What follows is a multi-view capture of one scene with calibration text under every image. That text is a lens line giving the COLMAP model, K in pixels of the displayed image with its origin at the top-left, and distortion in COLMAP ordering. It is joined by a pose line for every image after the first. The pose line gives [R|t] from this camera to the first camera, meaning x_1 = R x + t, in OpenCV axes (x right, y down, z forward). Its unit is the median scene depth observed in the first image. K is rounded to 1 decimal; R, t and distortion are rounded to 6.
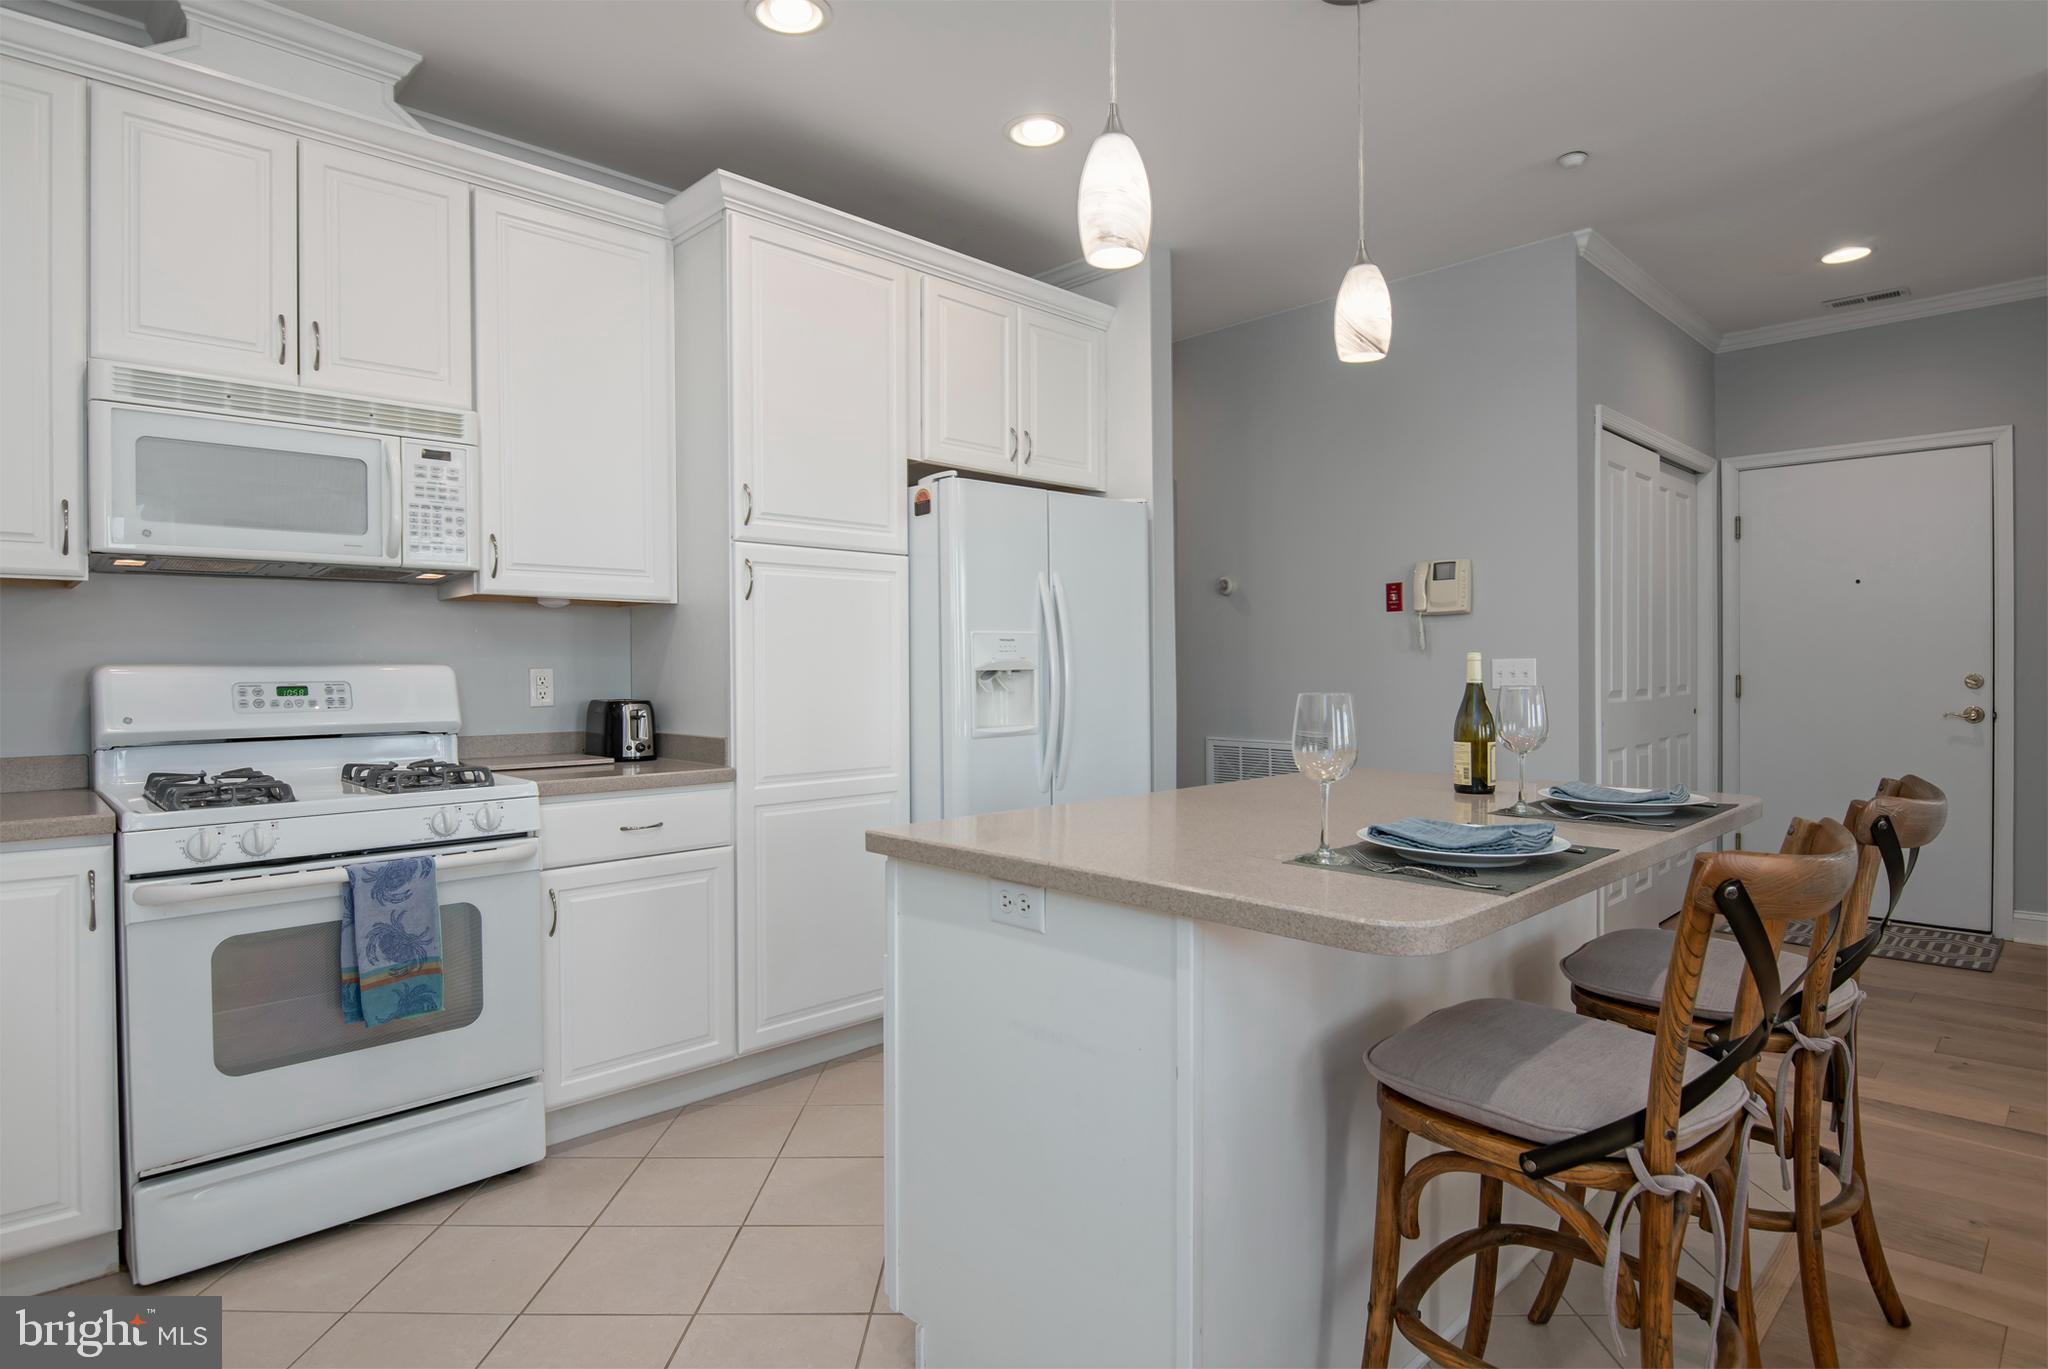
lens RADIAL K [[1093.9, 0, 1002.9], [0, 1093.9, 679.1], [0, 0, 1]] dist [-0.012829, -0.001276]
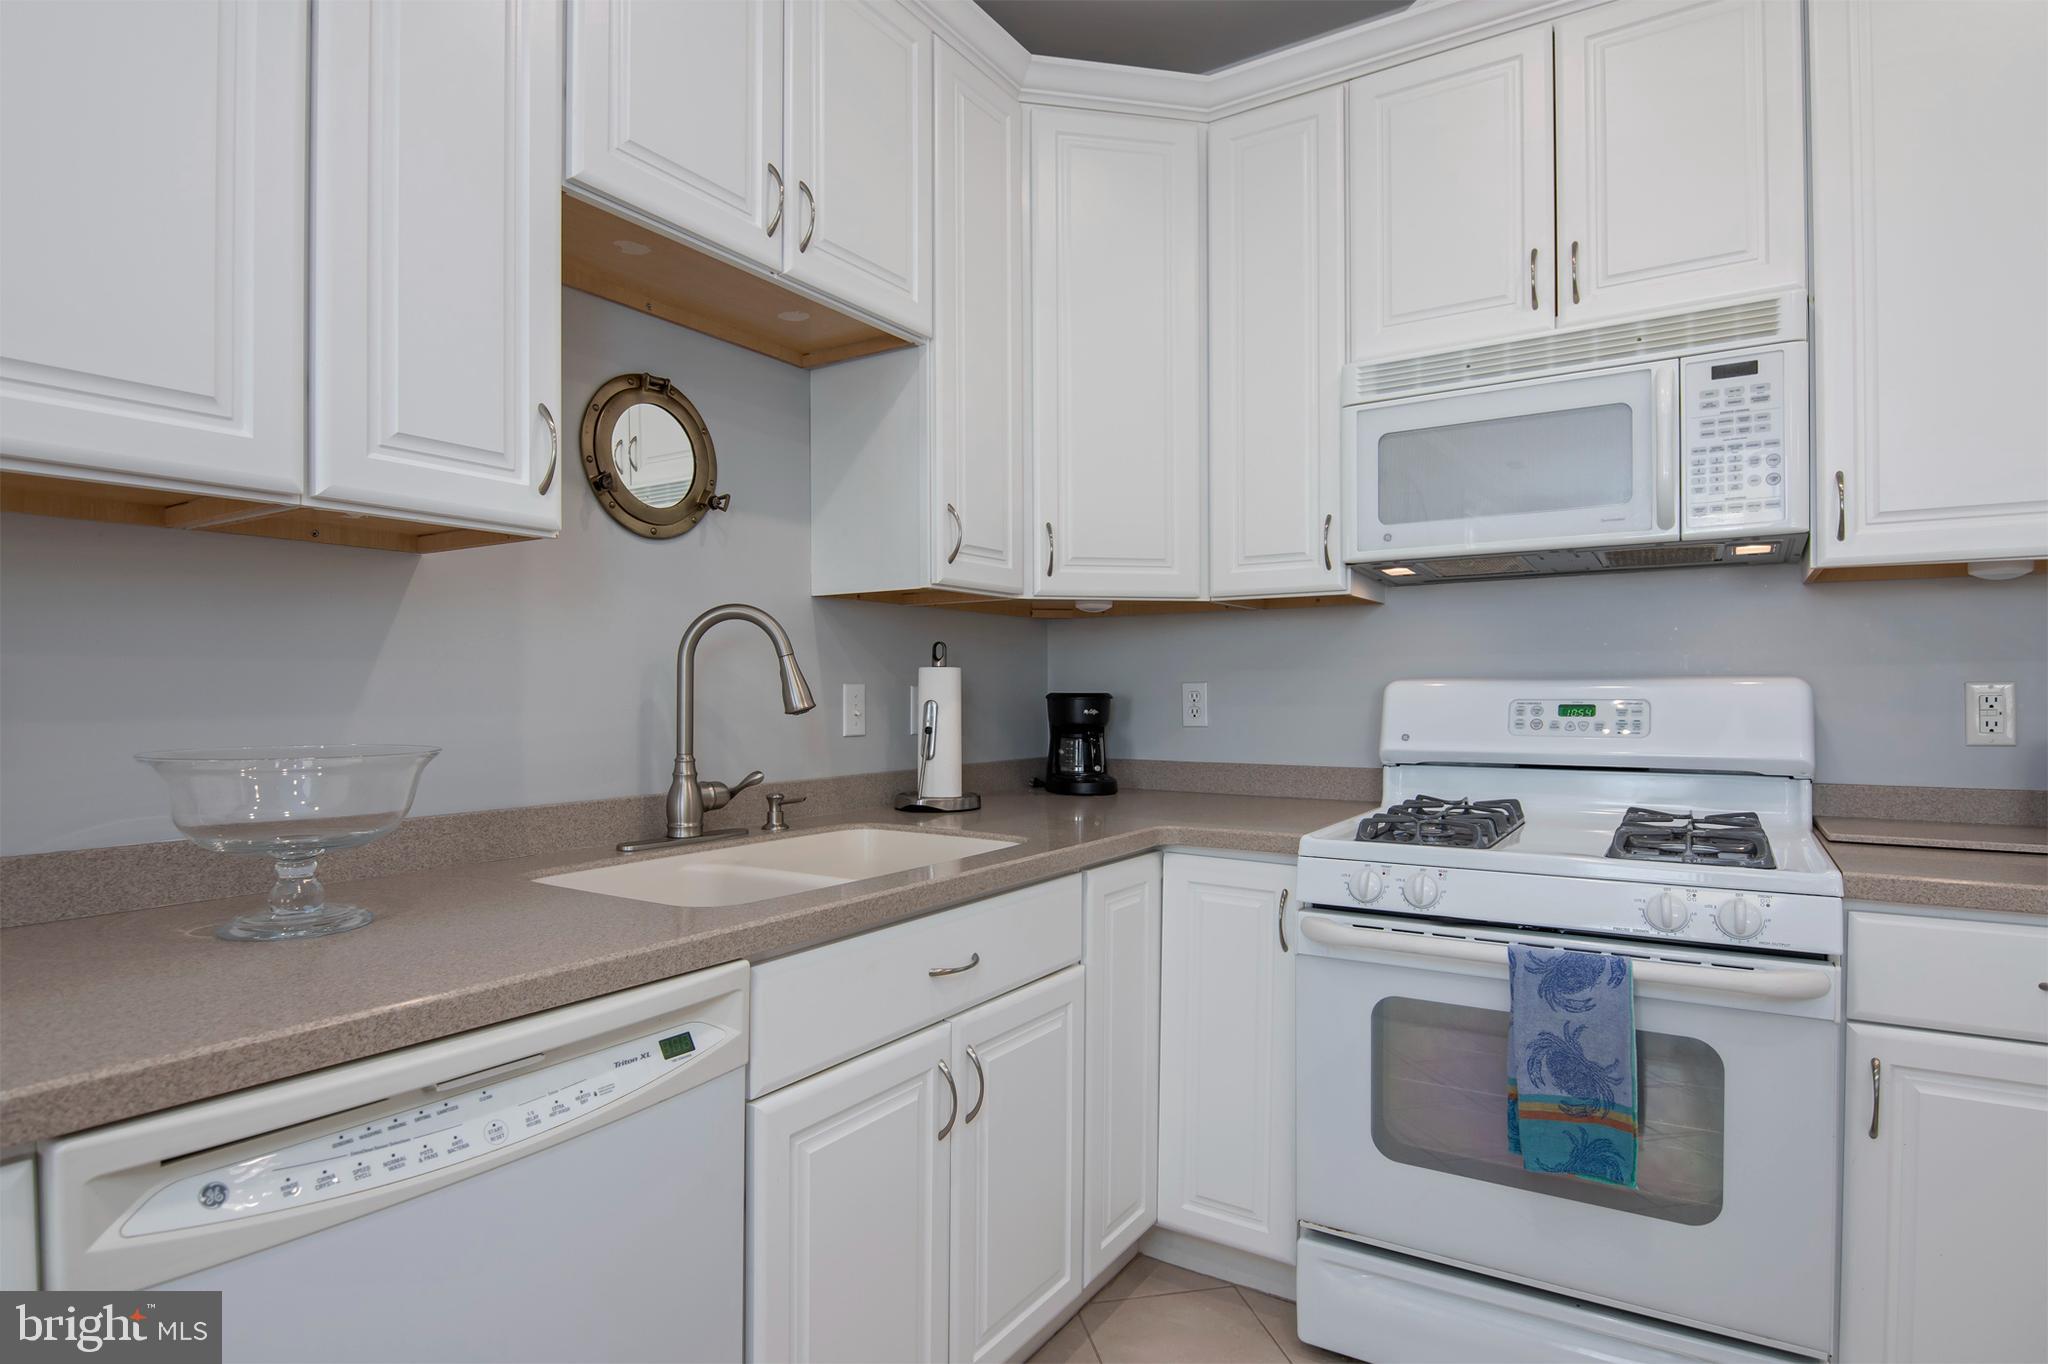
lens RADIAL K [[1093.9, 0, 1022.7], [0, 1093.9, 696.6], [0, 0, 1]] dist [-0.012829, -0.001276]
pose [[0.218001, 0.011709, -0.975878, 0.050517], [-0.007732, 0.999917, 0.010270, -0.004676], [0.975918, 0.005307, 0.218074, 0.428464]]
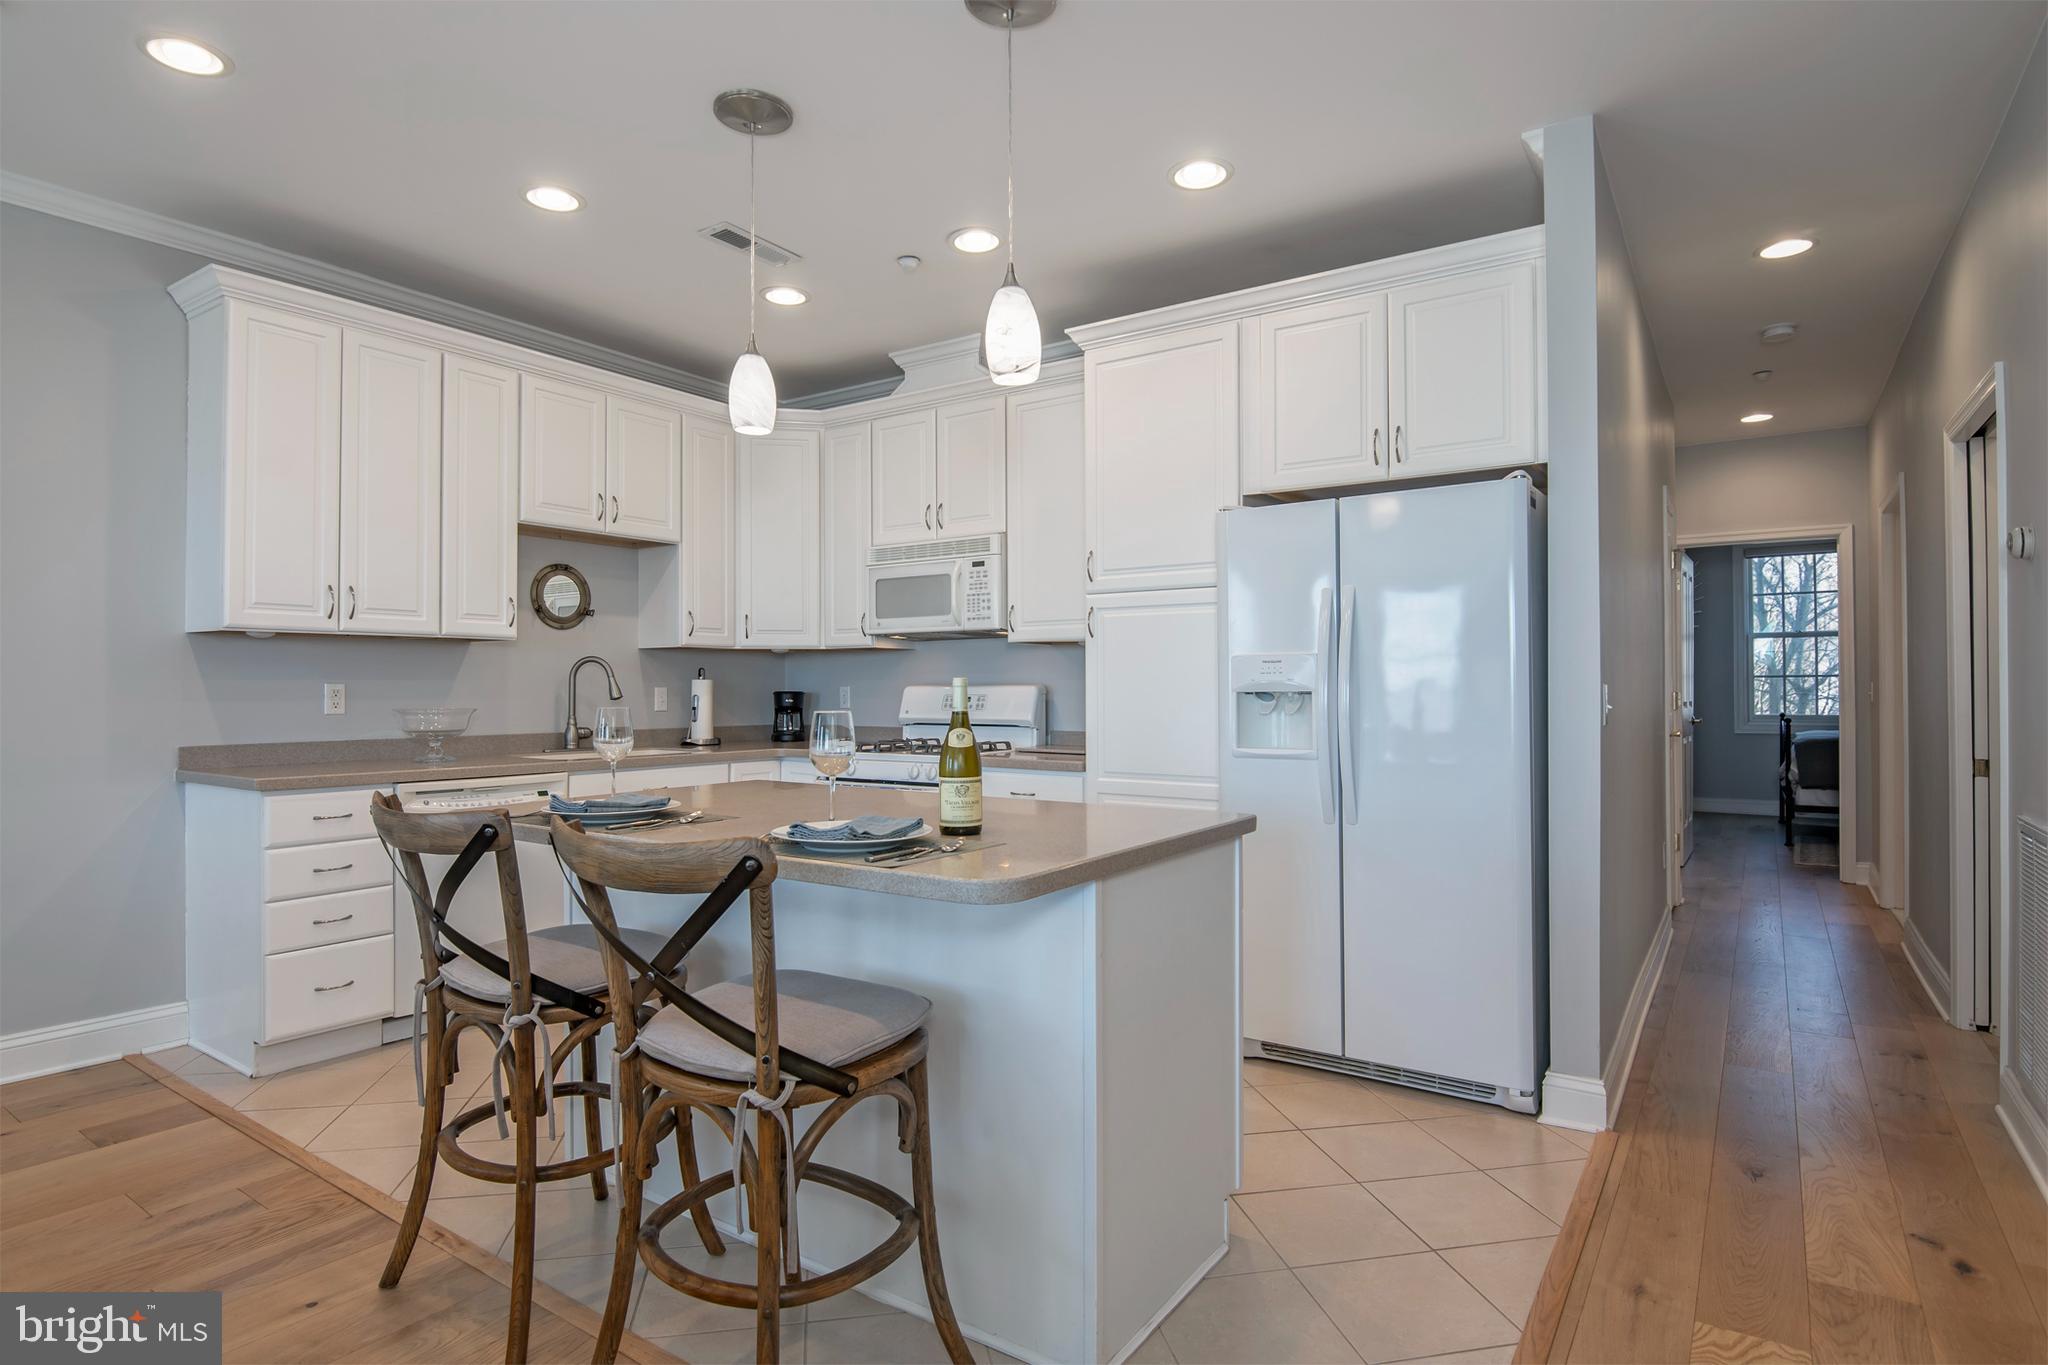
lens RADIAL K [[1093.9, 0, 1005.6], [0, 1093.9, 674.8], [0, 0, 1]] dist [-0.012829, -0.001276]
pose [[0.179692, -0.005879, -0.983705, 1.217905], [-0.008382, 0.999937, -0.007508, -0.018048], [0.983687, 0.009595, 0.179632, 0.751971]]
